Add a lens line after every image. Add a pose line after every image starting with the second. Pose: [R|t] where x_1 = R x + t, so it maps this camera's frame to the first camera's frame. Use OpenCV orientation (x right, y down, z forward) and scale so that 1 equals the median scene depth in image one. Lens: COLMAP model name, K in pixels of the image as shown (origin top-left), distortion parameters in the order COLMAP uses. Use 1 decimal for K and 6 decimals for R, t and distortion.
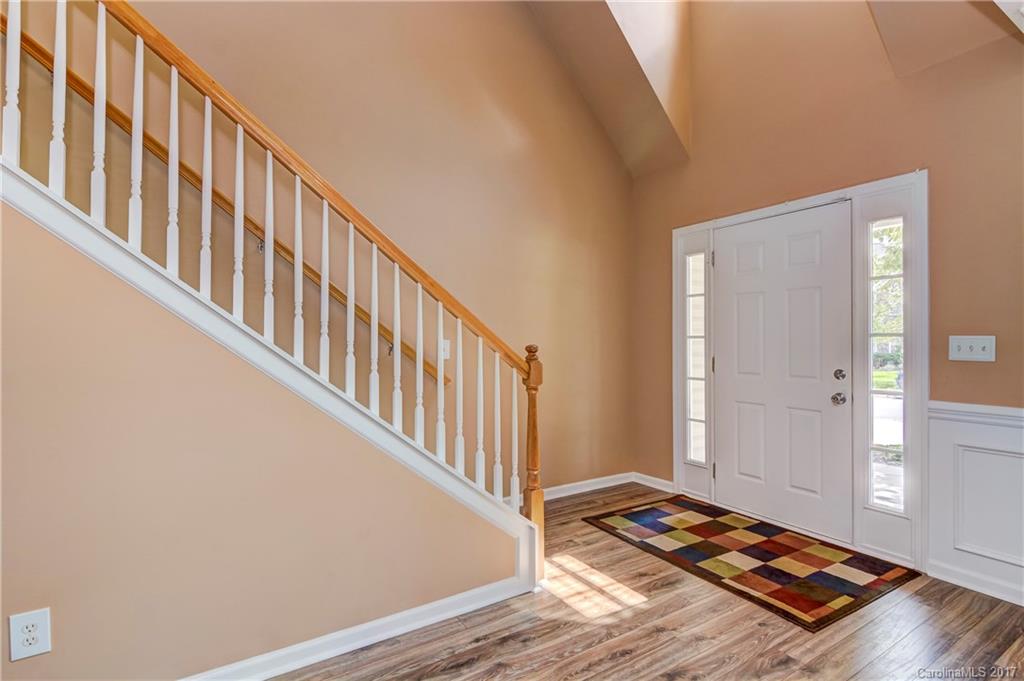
lens RADIAL K [[490.7, 0, 507.2], [0, 490.7, 341.1], [0, 0, 1]] dist [0.005009, -0.000526]
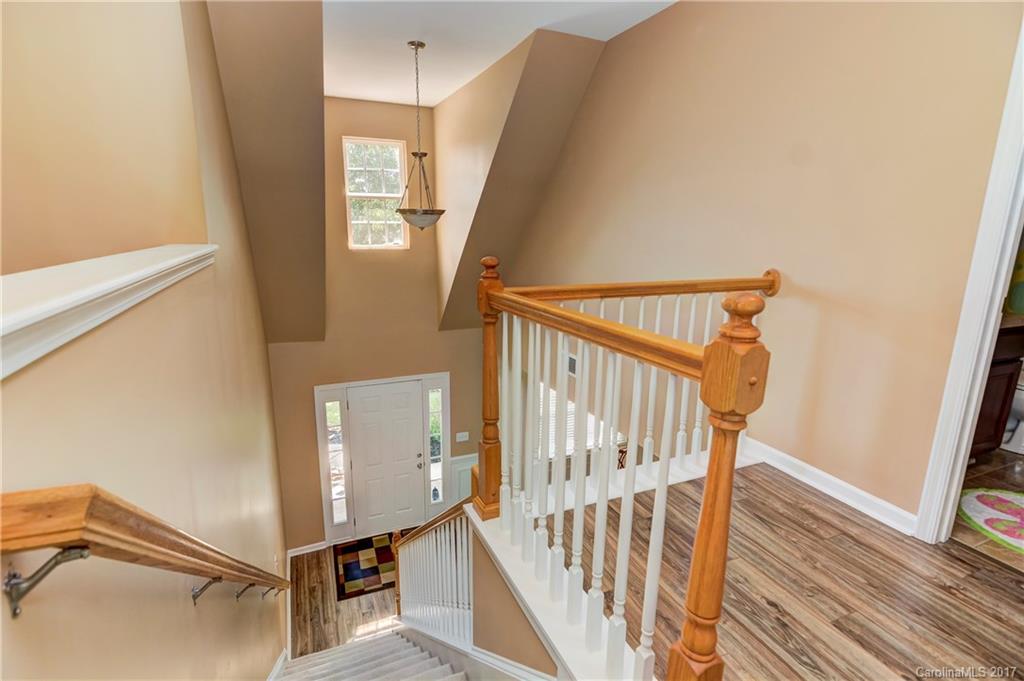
lens RADIAL K [[490.7, 0, 507.2], [0, 490.7, 341.1], [0, 0, 1]] dist [0.005009, -0.000526]
pose [[0.148831, -0.224205, 0.963110, -1.115361], [-0.012989, 0.973430, 0.228615, -0.826693], [-0.988777, -0.046535, 0.141964, 0.289511]]
